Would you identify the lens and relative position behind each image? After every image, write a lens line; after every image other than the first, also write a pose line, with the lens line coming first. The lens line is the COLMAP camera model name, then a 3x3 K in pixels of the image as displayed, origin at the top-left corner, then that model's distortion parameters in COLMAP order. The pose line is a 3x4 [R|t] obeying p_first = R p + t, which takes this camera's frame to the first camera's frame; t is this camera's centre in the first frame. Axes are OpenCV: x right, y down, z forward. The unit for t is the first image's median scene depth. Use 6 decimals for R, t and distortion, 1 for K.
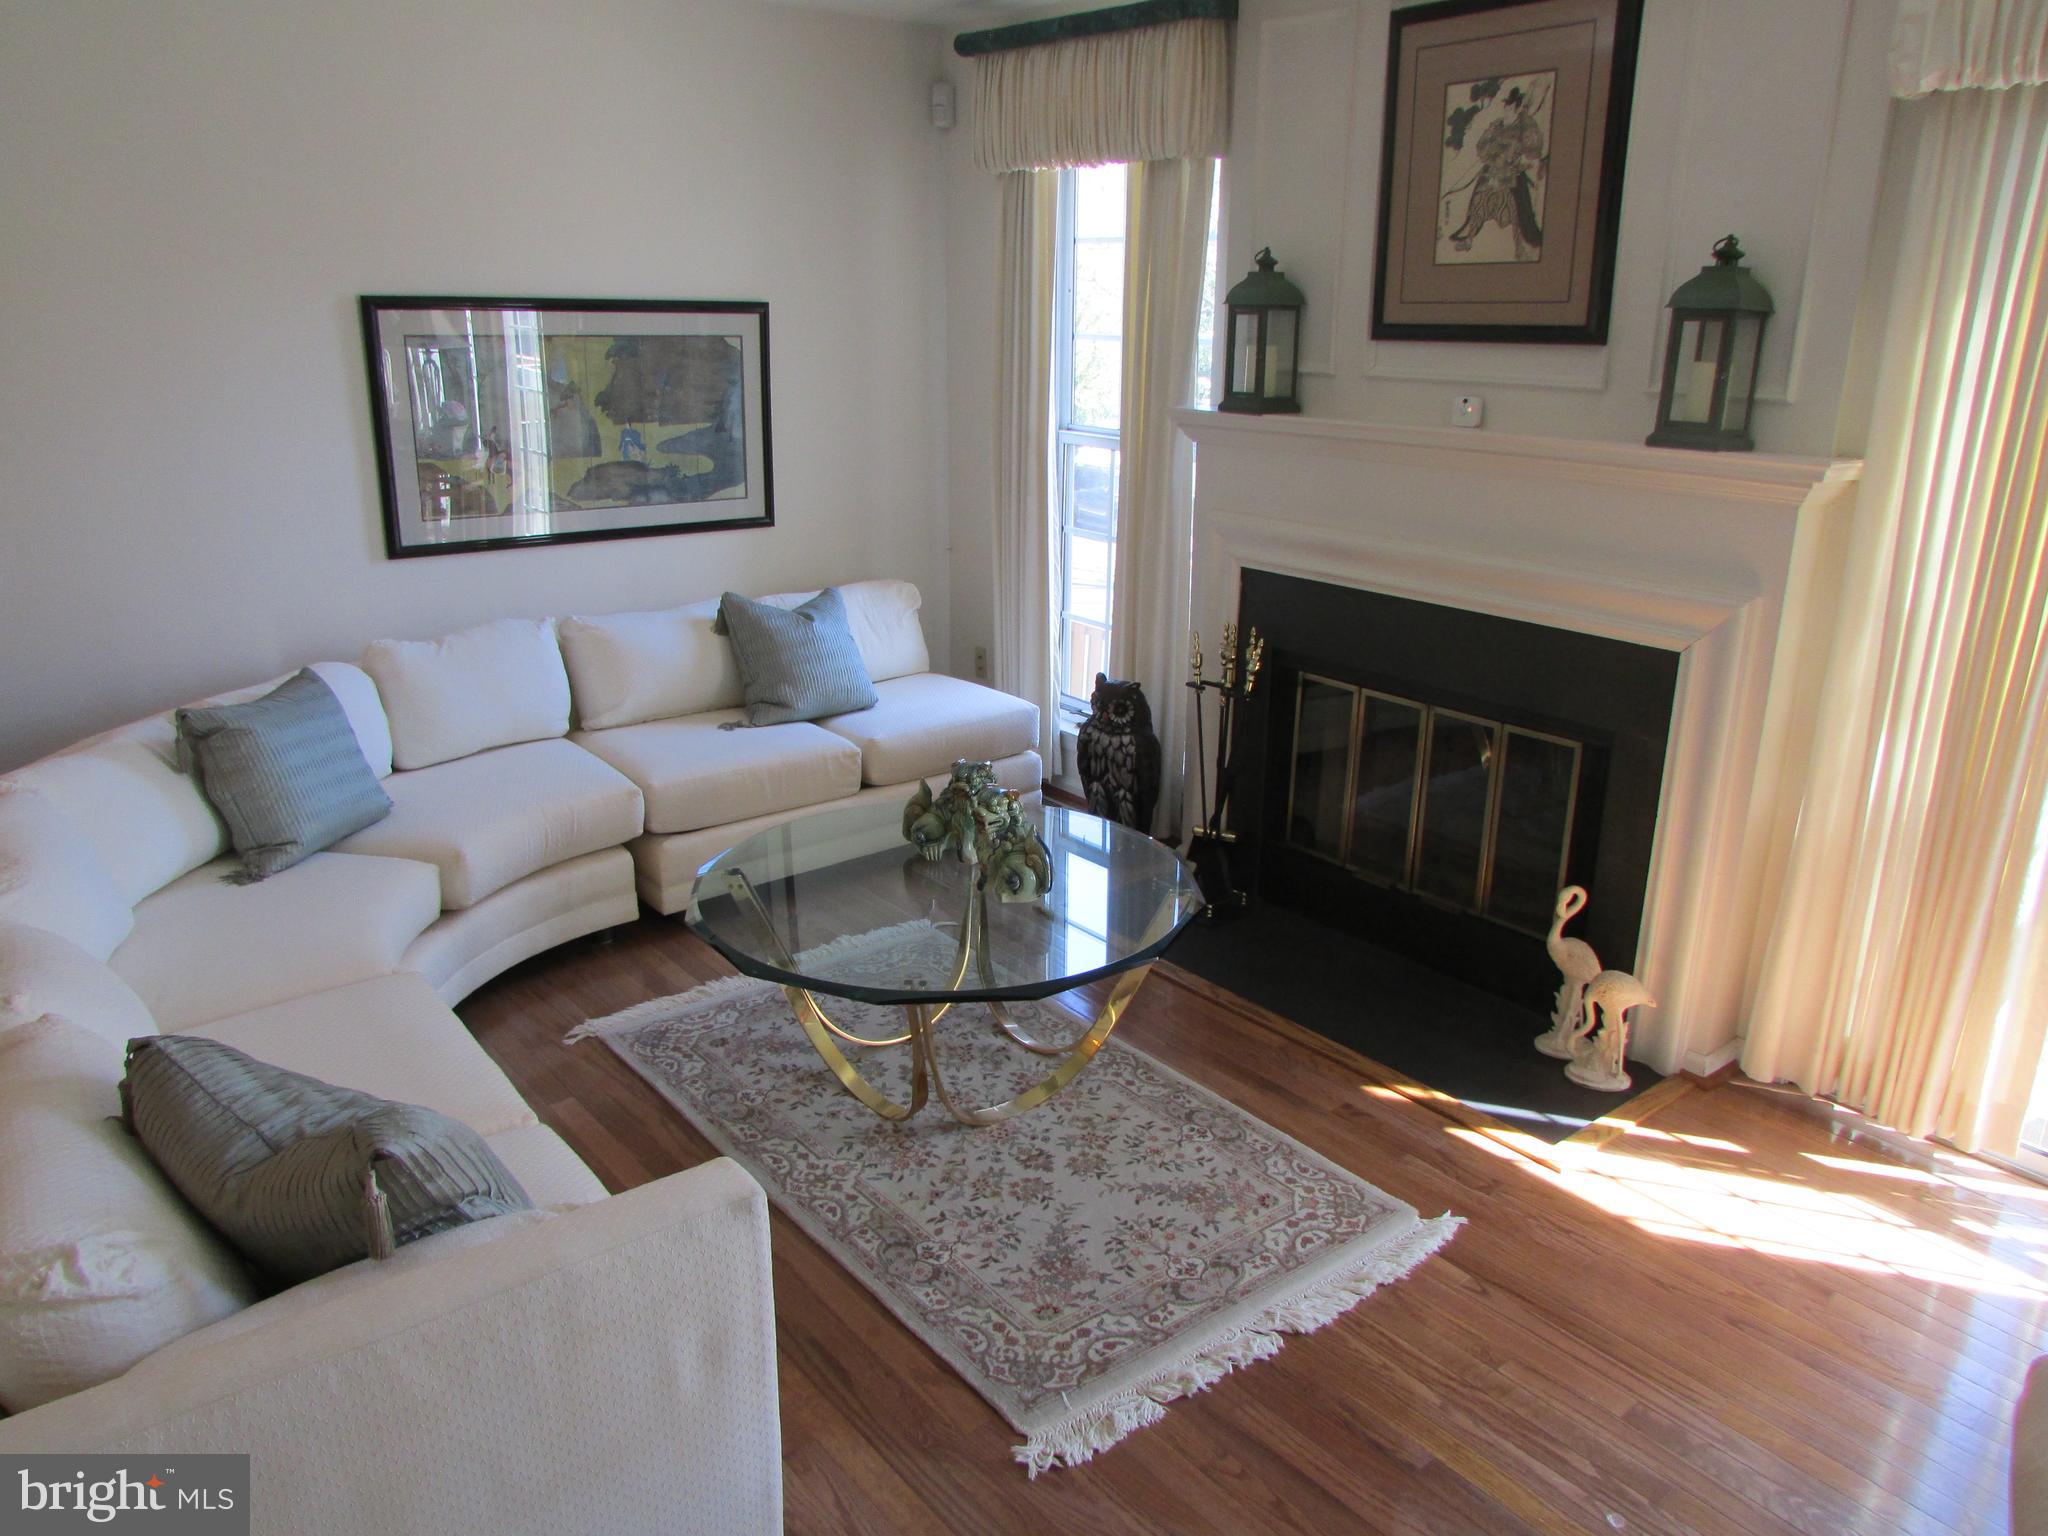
lens RADIAL K [[1453.0, 0, 1044.7], [0, 1453.0, 766.0], [0, 0, 1]] dist [-0.029353, 0.006754]
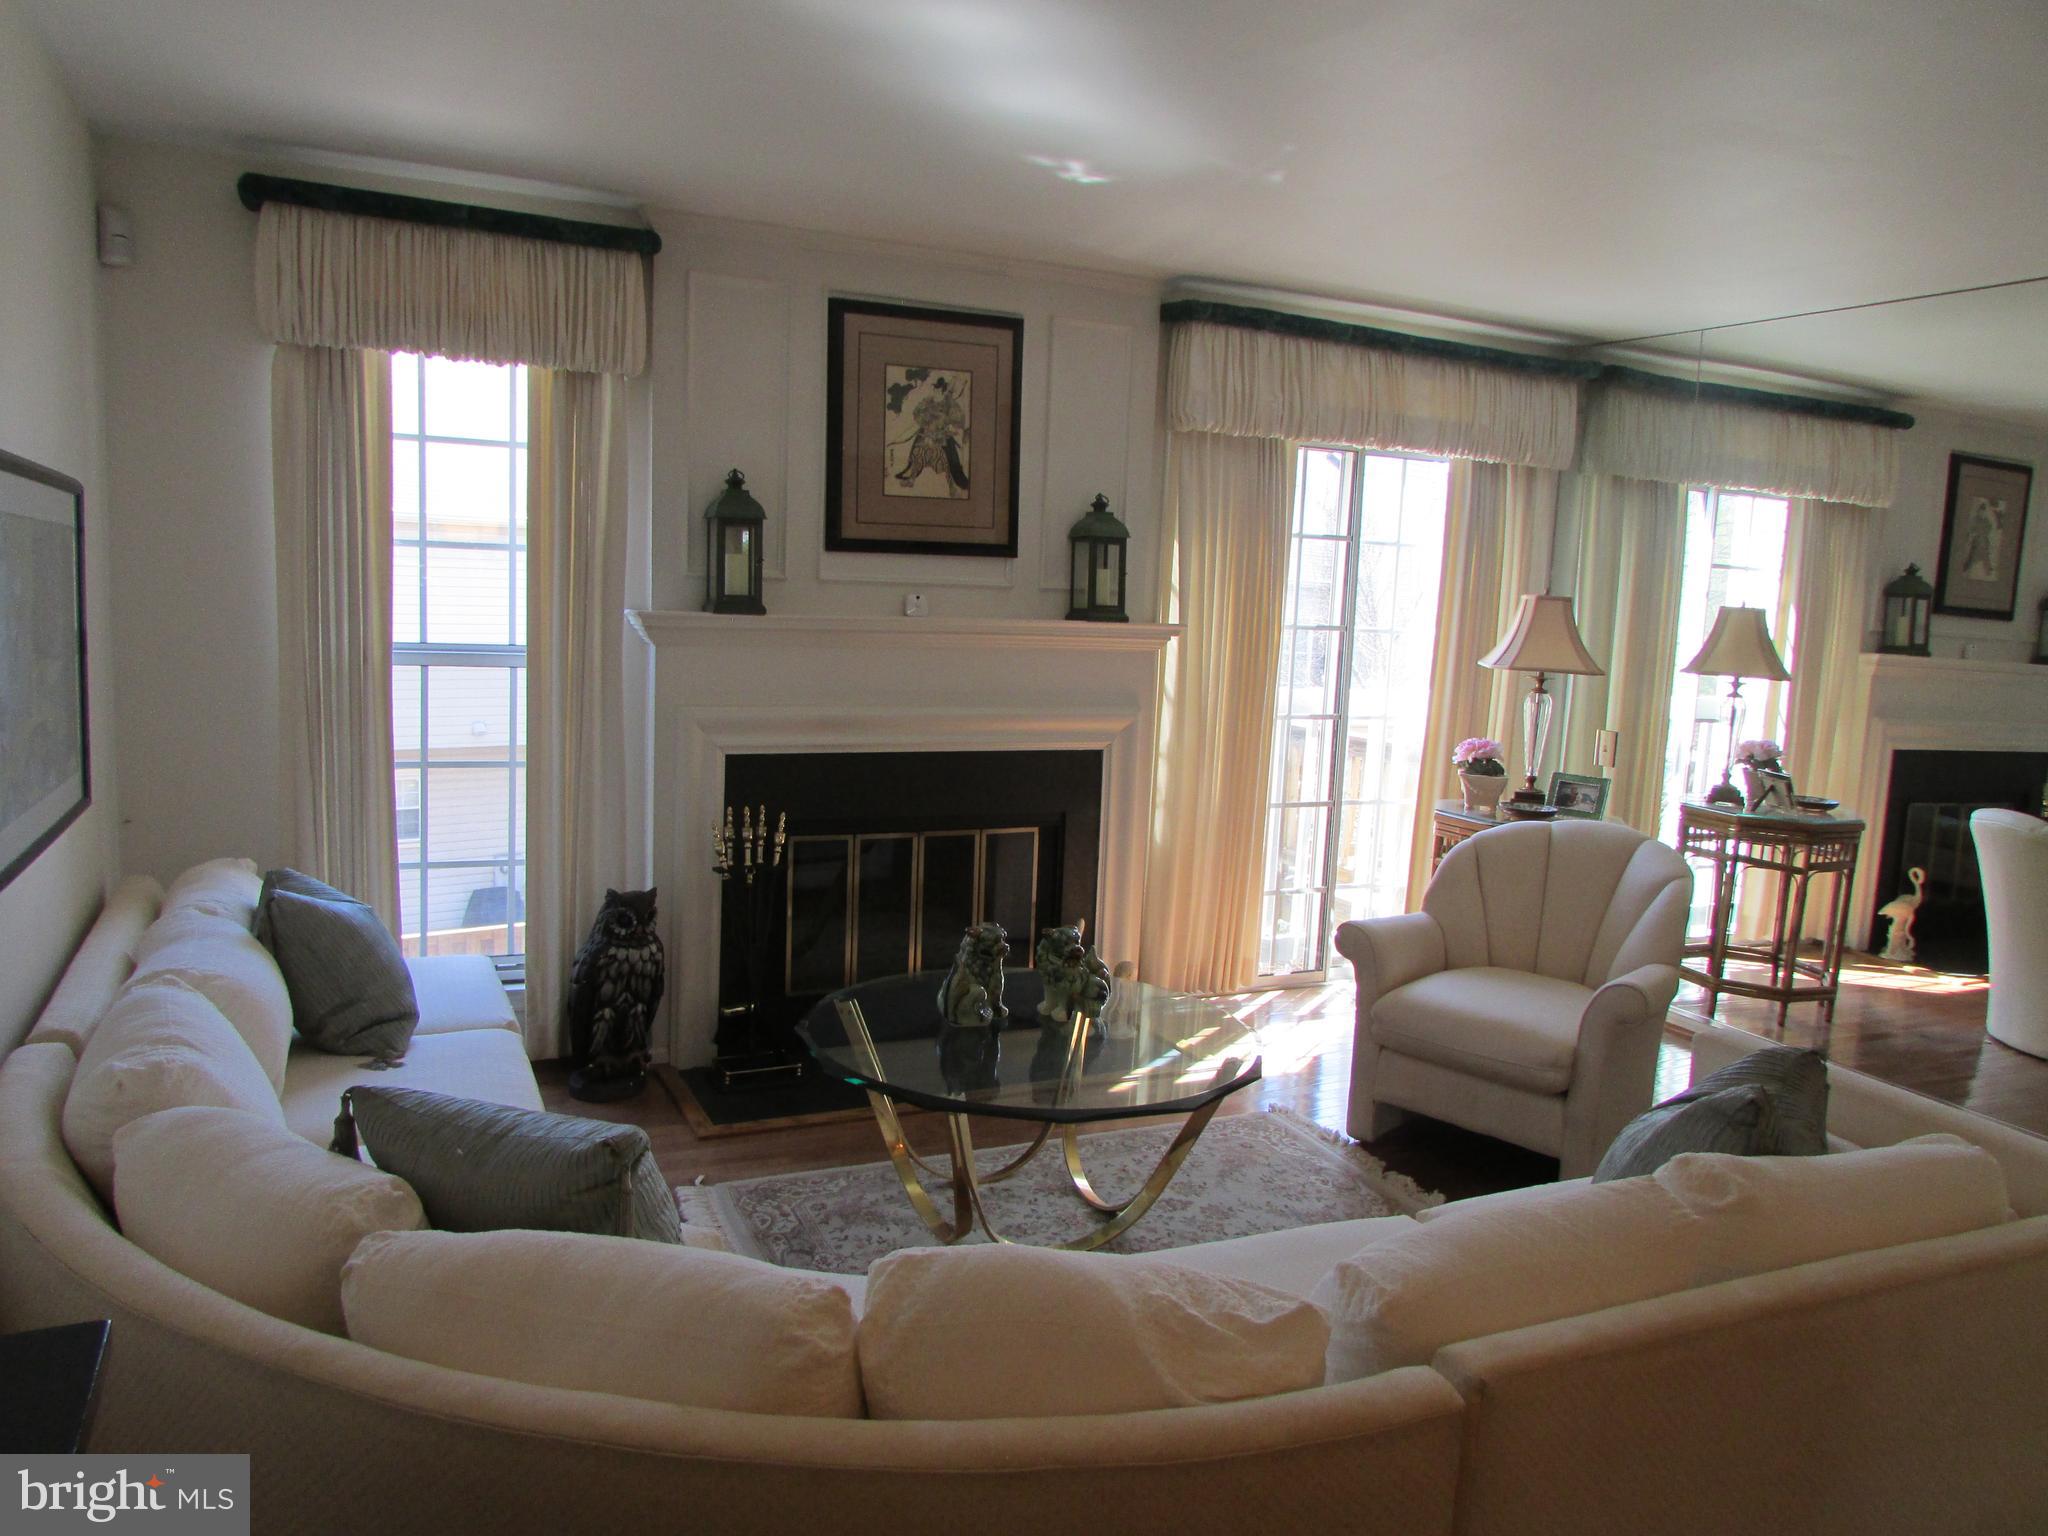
lens RADIAL K [[1405.8, 0, 1024.0], [0, 1405.8, 768.0], [0, 0, 1]] dist [-0.074785, 0.039821]
pose [[0.251885, -0.126817, 0.959412, -0.966897], [0.257463, 0.964431, 0.059886, -0.160185], [-0.932881, 0.231928, 0.275576, 0.616184]]
